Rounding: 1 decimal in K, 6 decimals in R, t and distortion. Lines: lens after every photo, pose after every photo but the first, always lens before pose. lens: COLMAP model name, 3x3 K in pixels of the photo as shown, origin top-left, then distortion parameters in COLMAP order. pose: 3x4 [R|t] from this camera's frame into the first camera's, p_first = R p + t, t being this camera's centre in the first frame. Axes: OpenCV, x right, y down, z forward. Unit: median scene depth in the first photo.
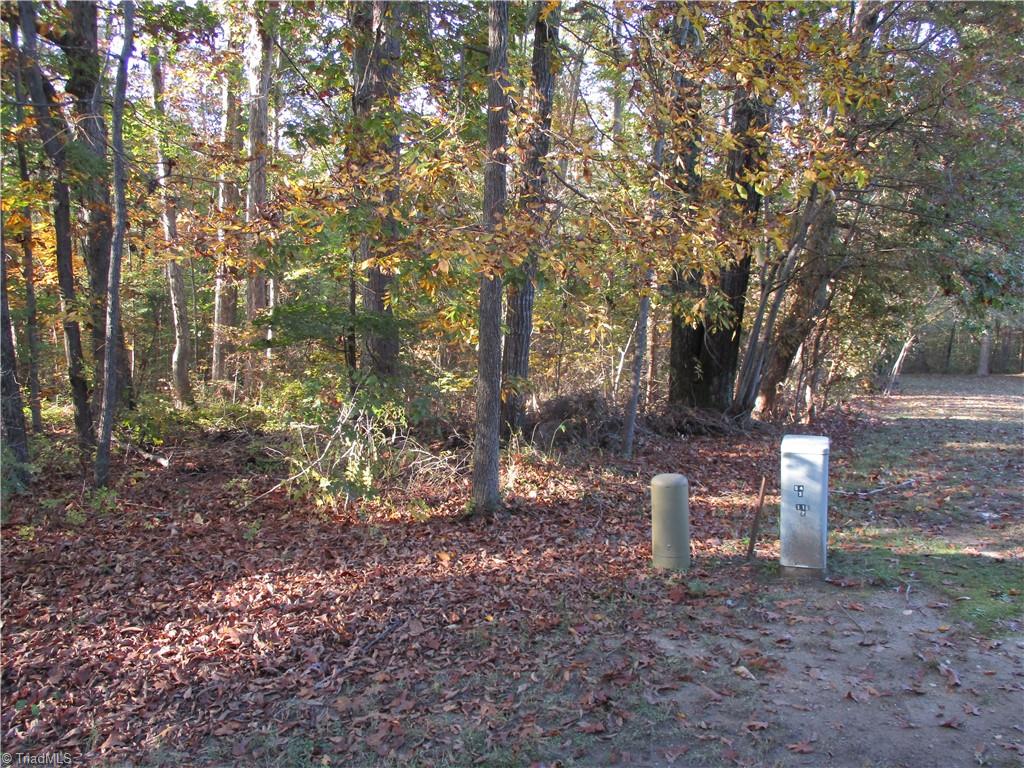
lens RADIAL K [[868.5, 0, 512.0], [0, 868.5, 384.0], [0, 0, 1]] dist [-0.019413, 0.006397]
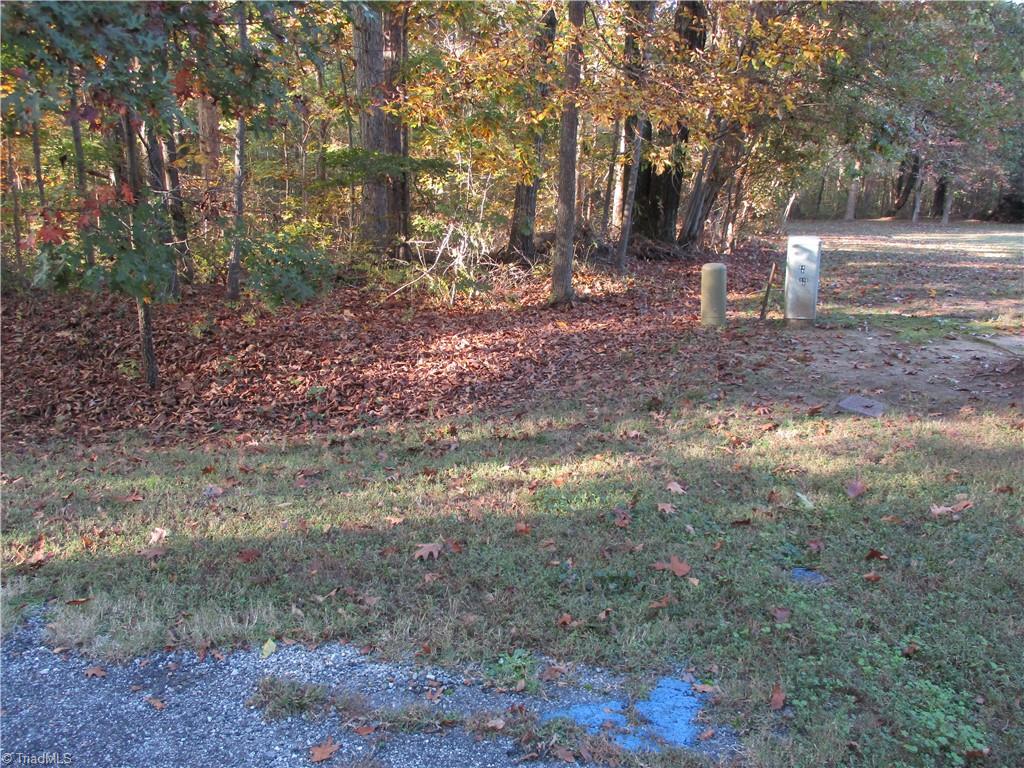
lens RADIAL K [[868.5, 0, 512.0], [0, 868.5, 384.0], [0, 0, 1]] dist [-0.019413, 0.006397]
pose [[0.989247, -0.037933, 0.141251, -0.314621], [0.014123, 0.986042, 0.165897, 0.046849], [-0.145573, -0.162118, 0.975975, -0.364202]]
